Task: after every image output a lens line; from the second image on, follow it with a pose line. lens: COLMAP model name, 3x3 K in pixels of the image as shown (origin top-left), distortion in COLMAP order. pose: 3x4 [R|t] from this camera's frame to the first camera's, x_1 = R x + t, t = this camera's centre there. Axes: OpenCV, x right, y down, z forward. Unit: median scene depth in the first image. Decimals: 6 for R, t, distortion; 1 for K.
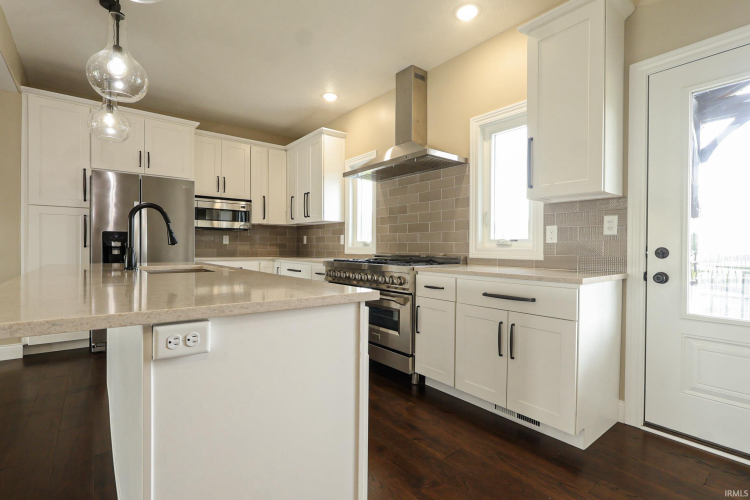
lens RADIAL K [[358.2, 0, 375.0], [0, 358.2, 250.0], [0, 0, 1]] dist [-0.000648, -0.000182]
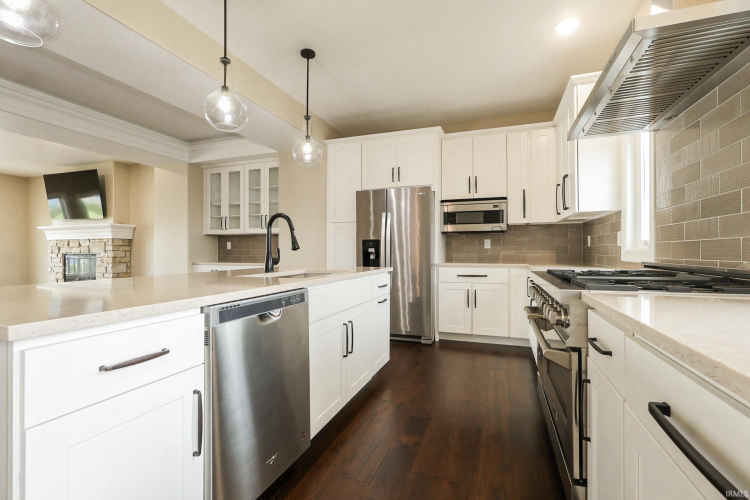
lens RADIAL K [[349.4, 0, 375.0], [0, 349.4, 250.0], [0, 0, 1]] dist [0.019607, 0.000044]
pose [[0.530940, -0.012656, -0.847315, 0.210396], [0.000795, 0.999895, -0.014437, -0.000613], [0.847409, 0.006992, 0.530894, 0.311028]]
